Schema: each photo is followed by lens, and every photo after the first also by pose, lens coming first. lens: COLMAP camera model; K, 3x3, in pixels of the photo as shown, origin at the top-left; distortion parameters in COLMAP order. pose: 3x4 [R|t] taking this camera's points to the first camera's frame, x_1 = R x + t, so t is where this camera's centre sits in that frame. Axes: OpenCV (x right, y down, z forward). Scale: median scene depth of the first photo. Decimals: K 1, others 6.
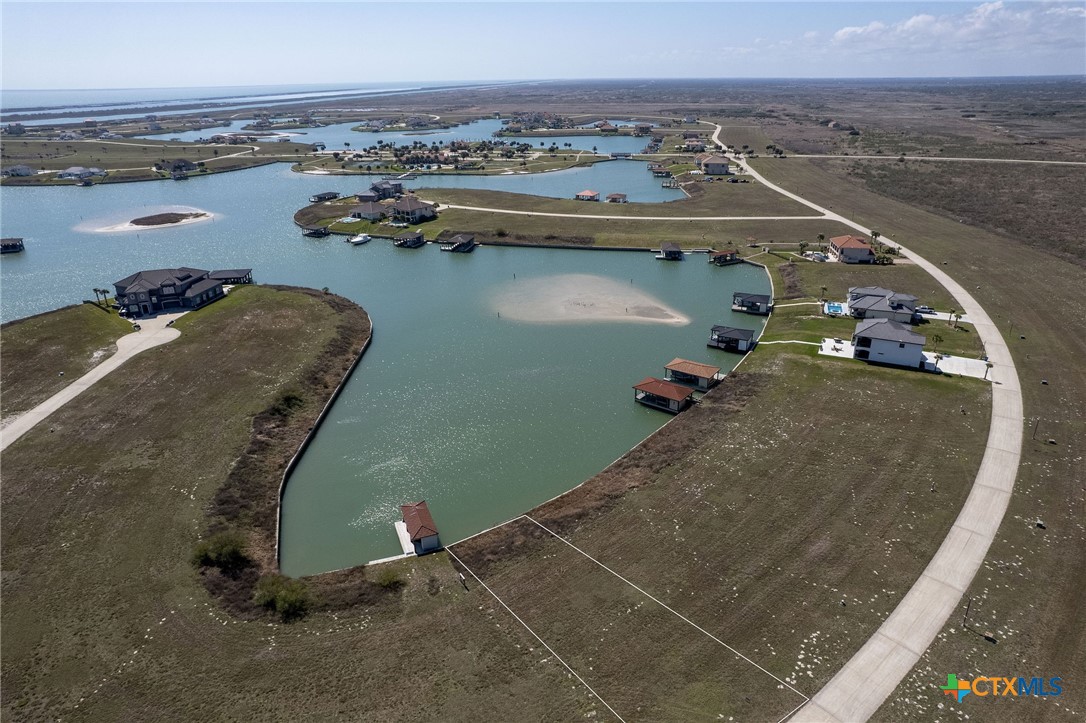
lens RADIAL K [[696.5, 0, 542.0], [0, 696.5, 360.4], [0, 0, 1]] dist [-0.081396, 0.077555]
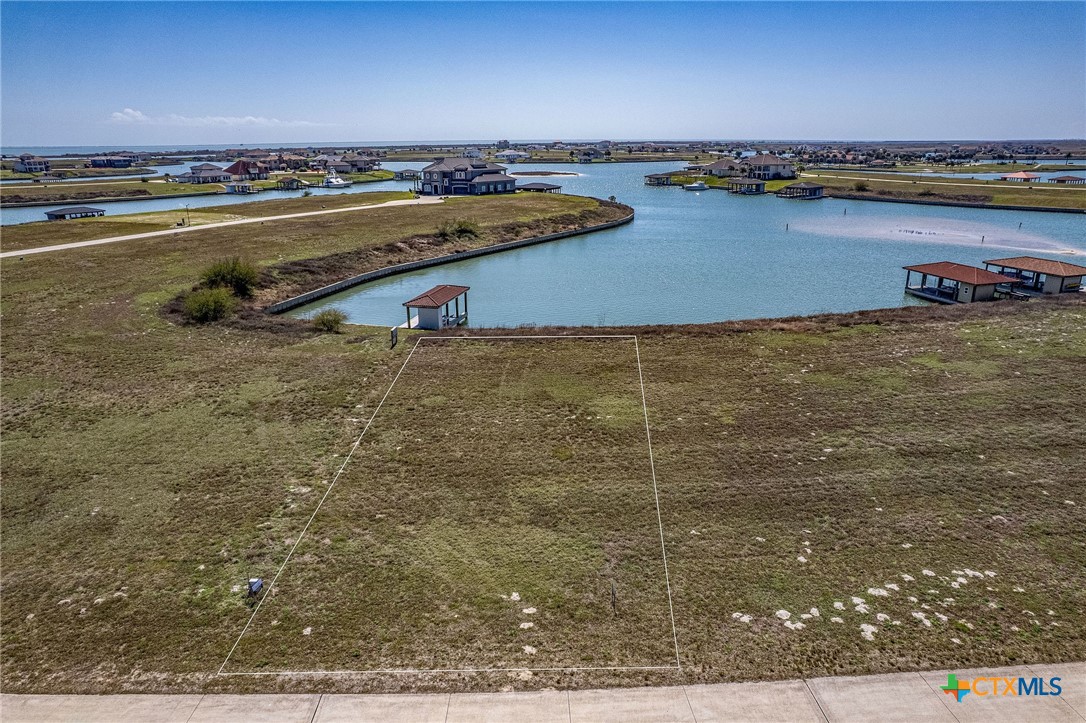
lens RADIAL K [[696.5, 0, 542.0], [0, 696.5, 360.4], [0, 0, 1]] dist [-0.081396, 0.077555]
pose [[0.815302, 0.183164, -0.549303, 0.247073], [-0.224439, 0.974454, -0.008193, 0.221797], [0.533770, 0.129965, 0.835583, 0.383542]]
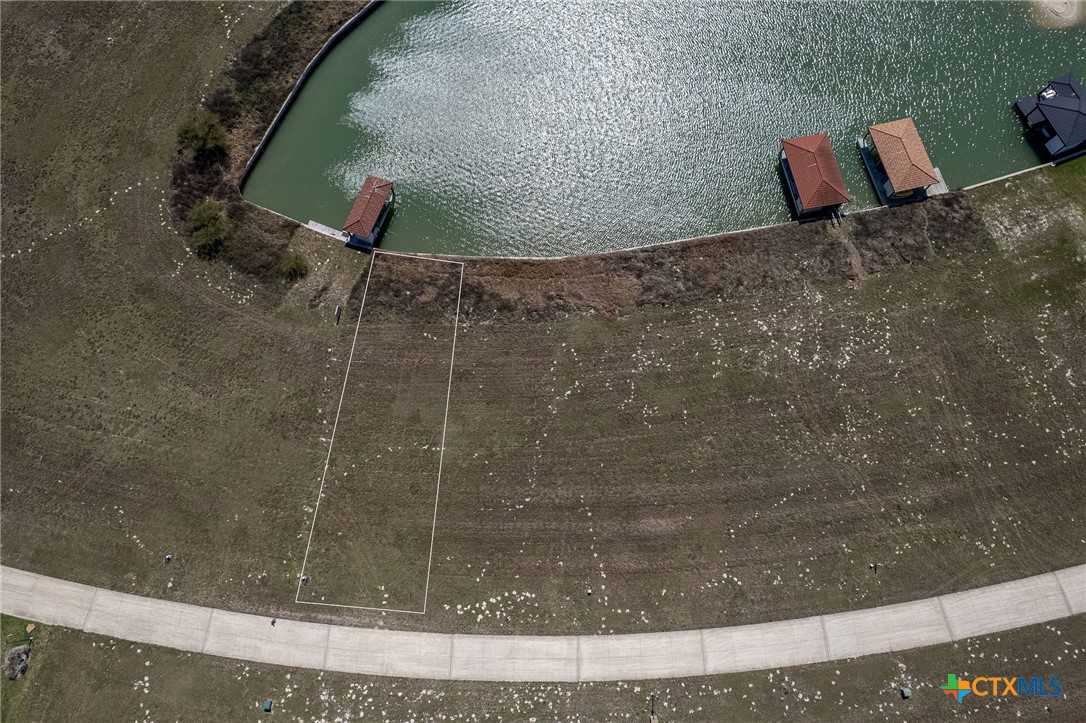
lens RADIAL K [[696.5, 0, 542.0], [0, 696.5, 360.4], [0, 0, 1]] dist [-0.081396, 0.077555]
pose [[0.755277, 0.633962, -0.166280, 0.230040], [-0.254643, 0.517617, 0.816841, -0.389334], [0.603915, -0.574599, 0.552378, 0.408353]]
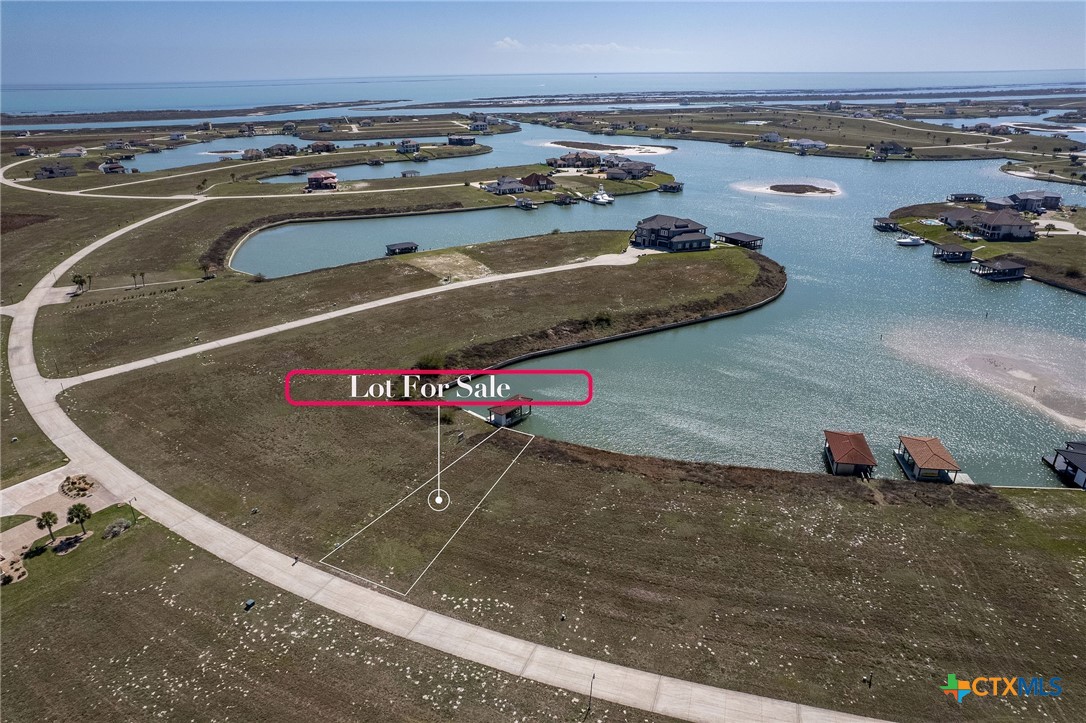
lens RADIAL K [[696.5, 0, 542.0], [0, 696.5, 360.4], [0, 0, 1]] dist [-0.081396, 0.077555]
pose [[0.459390, 0.354198, -0.814558, 0.734138], [-0.335757, 0.918257, 0.209931, -0.120701], [0.822331, 0.177053, 0.540762, 0.249608]]
